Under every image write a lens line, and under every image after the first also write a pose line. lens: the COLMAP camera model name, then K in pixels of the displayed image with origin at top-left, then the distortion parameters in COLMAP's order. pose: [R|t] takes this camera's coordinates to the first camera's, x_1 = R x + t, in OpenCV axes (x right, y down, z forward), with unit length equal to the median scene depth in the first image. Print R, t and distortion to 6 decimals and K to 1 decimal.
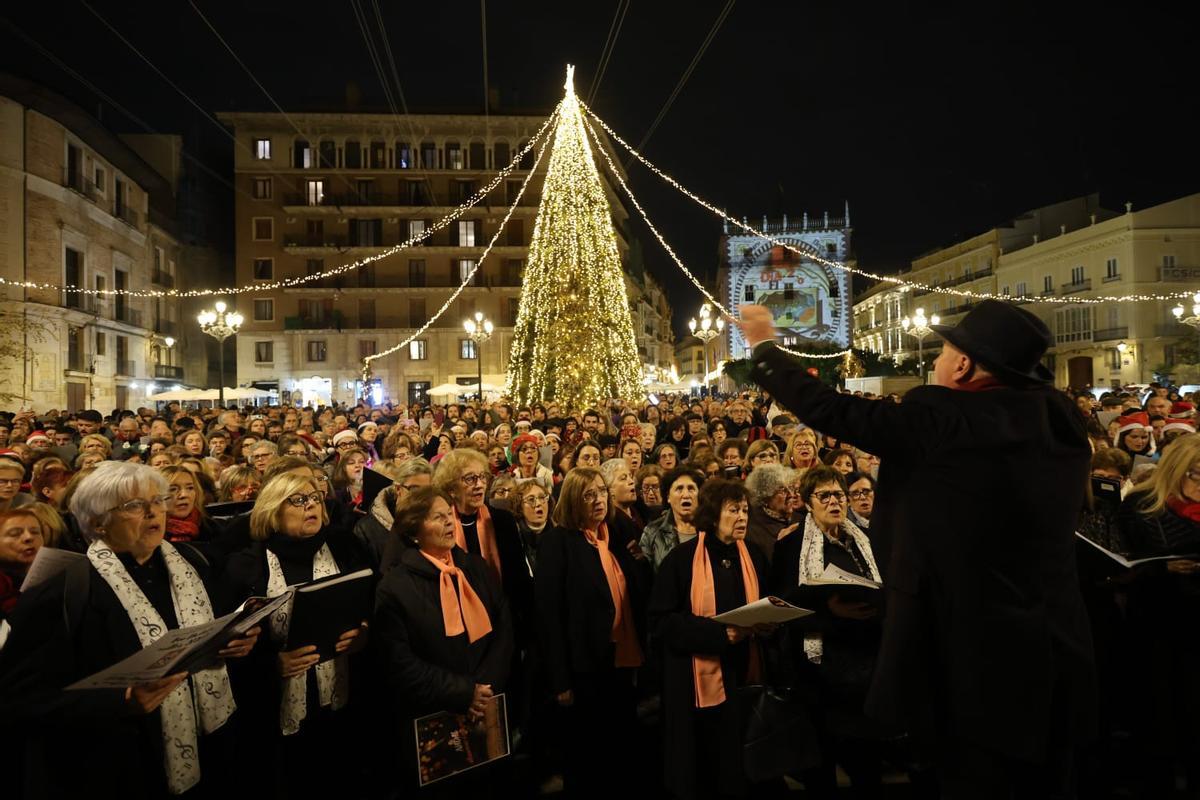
lens RADIAL K [[566.7, 0, 601.2], [0, 566.7, 390.7], [0, 0, 1]] dist [-0.003126, 0.002022]
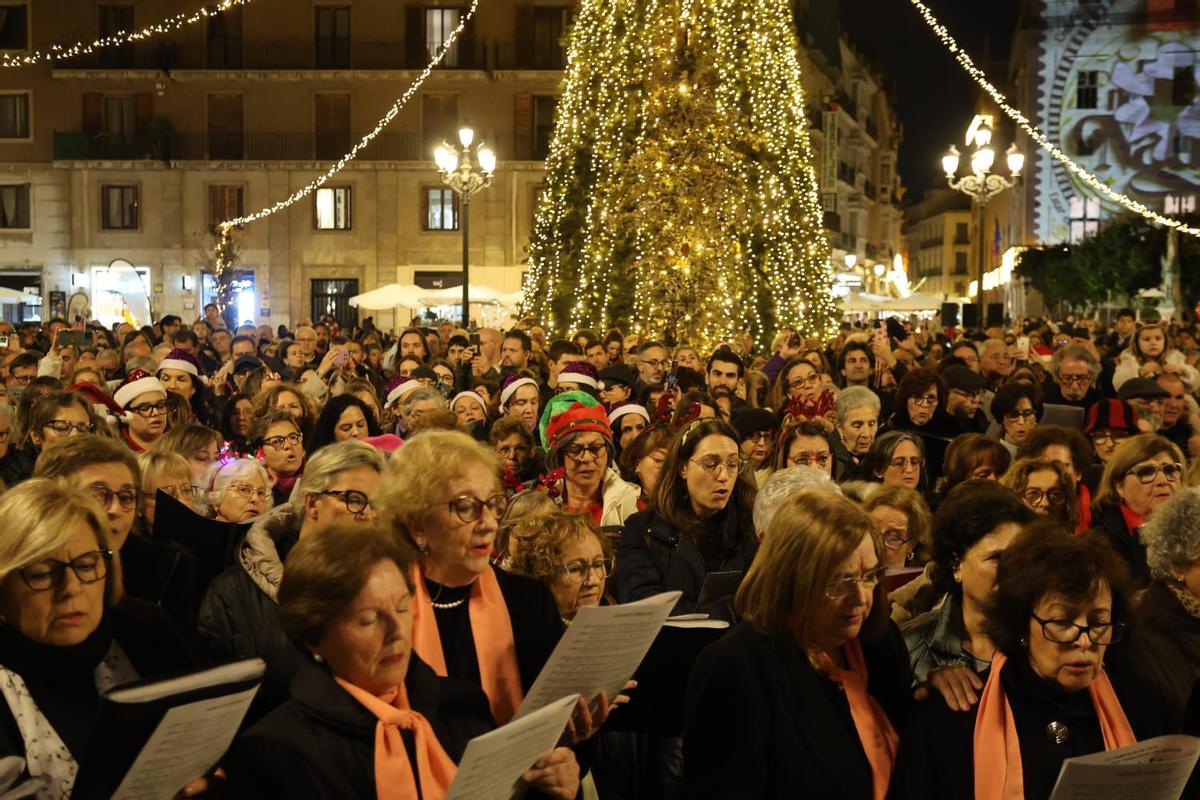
lens RADIAL K [[1260.9, 0, 608.0], [0, 1260.9, 393.2], [0, 0, 1]] dist [-0.003117, 0.007789]
pose [[0.994910, 0.032617, -0.095345, -0.001817], [-0.026067, 0.997265, 0.069153, 0.000418], [0.097340, -0.066316, 0.993039, 0.004948]]
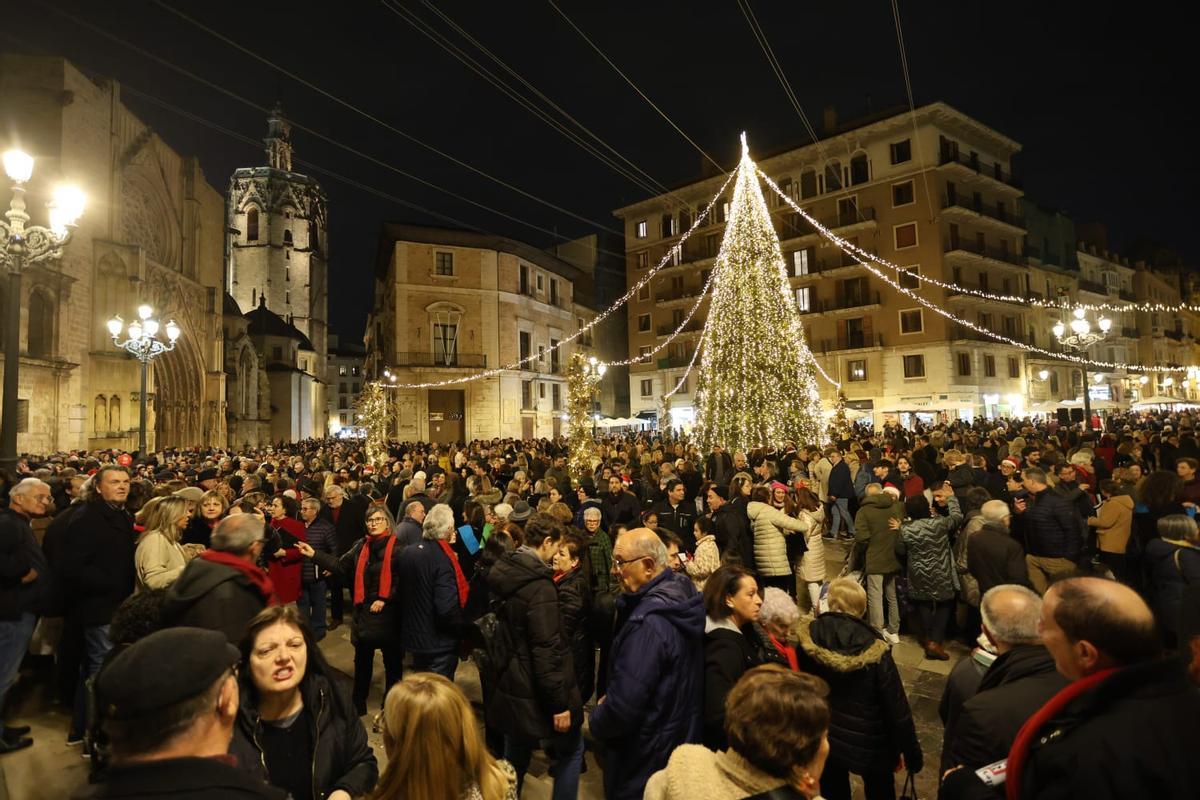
lens RADIAL K [[571.8, 0, 597.6], [0, 571.8, 391.1], [0, 0, 1]] dist [0.001058, 0.001299]
pose [[0.720400, -0.043402, -0.692200, 0.239880], [0.024195, 0.999005, -0.037458, -0.017456], [0.693137, 0.010237, 0.720733, 0.000712]]
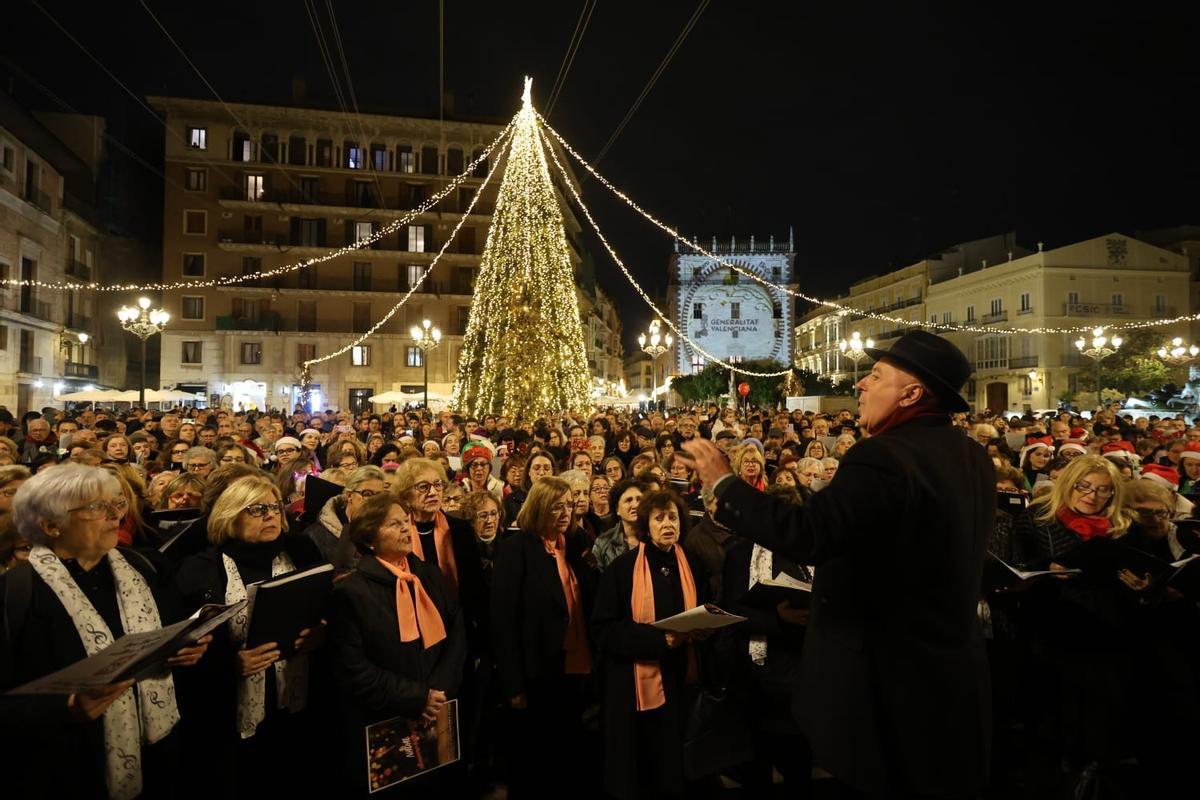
lens RADIAL K [[566.8, 0, 603.8], [0, 566.8, 395.6], [0, 0, 1]] dist [-0.002666, 0.001749]
pose [[0.995125, 0.026689, 0.094940, -0.000906], [-0.025409, 0.999570, -0.014669, -0.000092], [-0.095291, 0.012185, 0.995375, -0.002133]]
